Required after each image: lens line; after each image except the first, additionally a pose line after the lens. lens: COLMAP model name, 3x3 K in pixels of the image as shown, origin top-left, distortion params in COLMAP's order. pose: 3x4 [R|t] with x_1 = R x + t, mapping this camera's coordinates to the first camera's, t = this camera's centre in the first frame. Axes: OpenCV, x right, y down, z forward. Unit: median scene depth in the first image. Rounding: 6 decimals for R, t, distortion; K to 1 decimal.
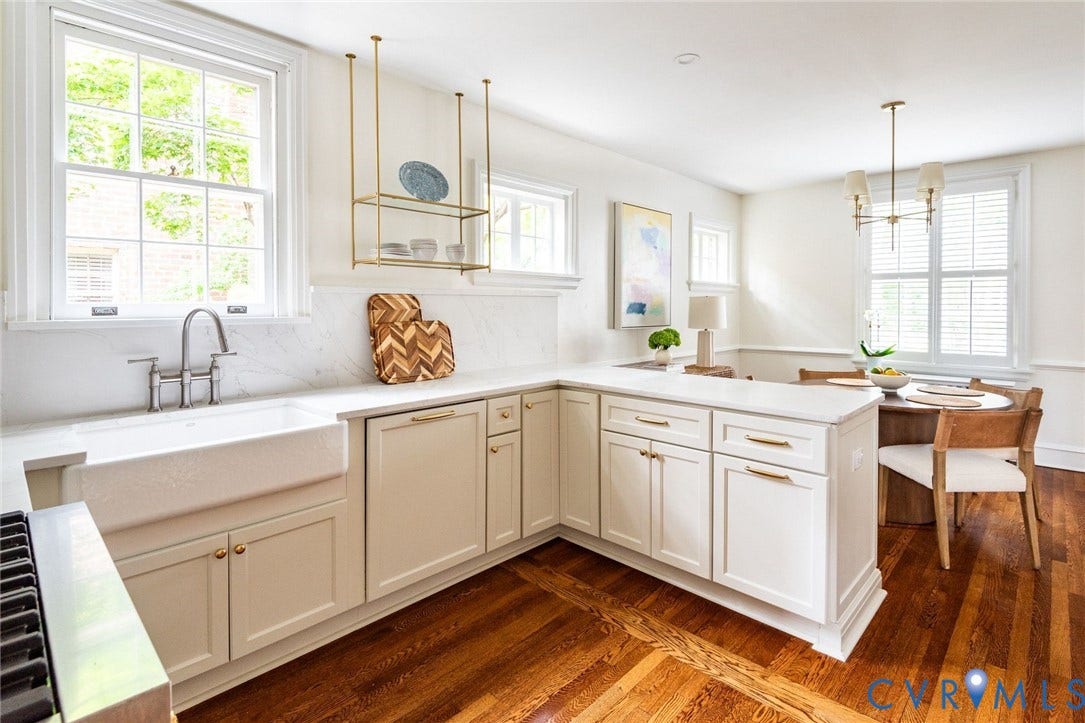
lens RADIAL K [[534.0, 0, 515.0], [0, 534.0, 311.5], [0, 0, 1]] dist [0.002599, -0.000131]
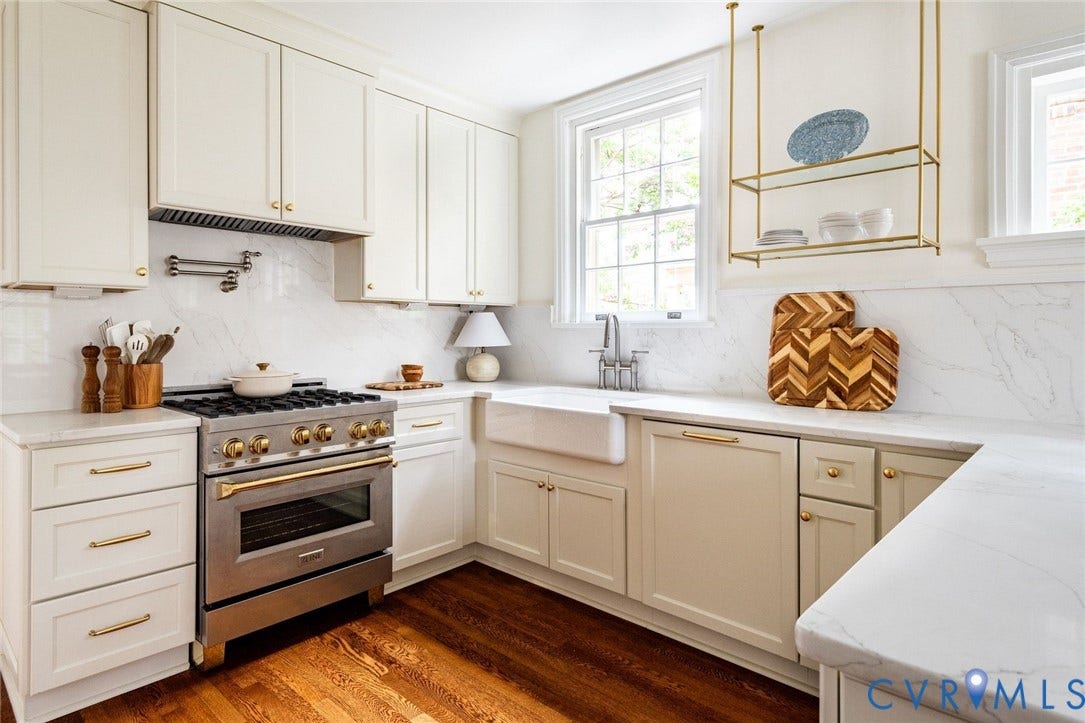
lens RADIAL K [[592.6, 0, 556.2], [0, 592.6, 333.8], [0, 0, 1]] dist [0.010985, 0.000195]
pose [[0.056858, 0.006196, -0.998363, 0.620641], [-0.013548, 0.999893, 0.005434, 0.027555], [0.998290, 0.013217, 0.056936, 0.580183]]
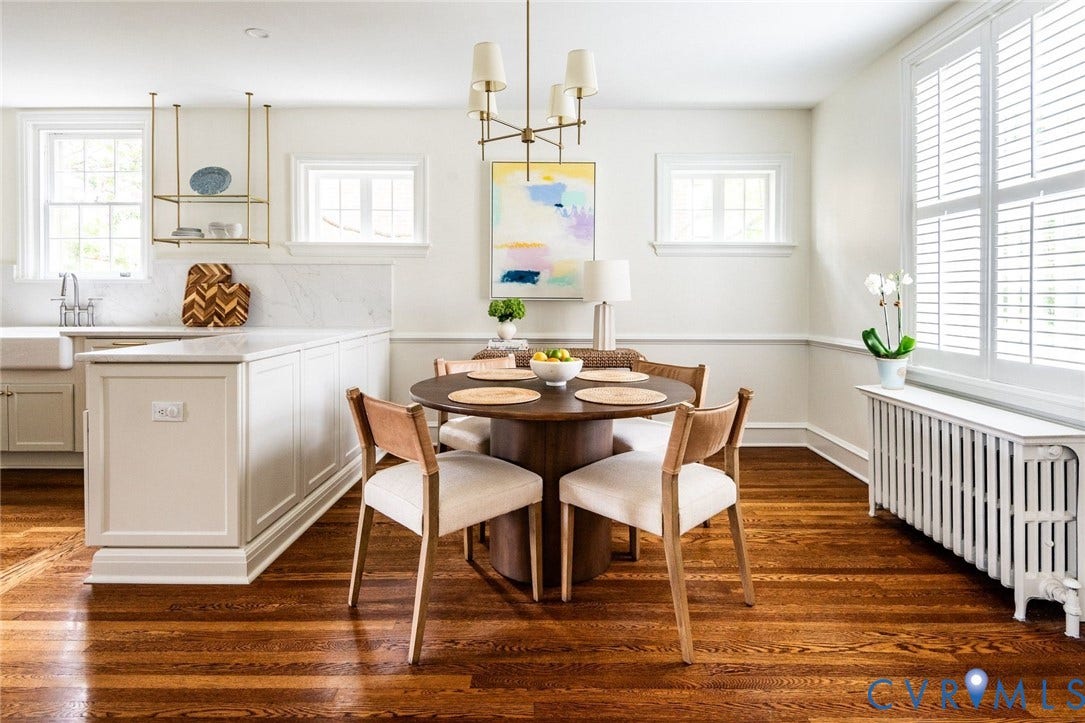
lens RADIAL K [[552.7, 0, 548.3], [0, 552.7, 298.7], [0, 0, 1]] dist [0.001928, -0.007063]
pose [[0.711998, 0.008520, -0.702129, 1.419684], [-0.013632, 0.999906, -0.001691, 0.048847], [0.702049, 0.010775, 0.712047, 0.595823]]
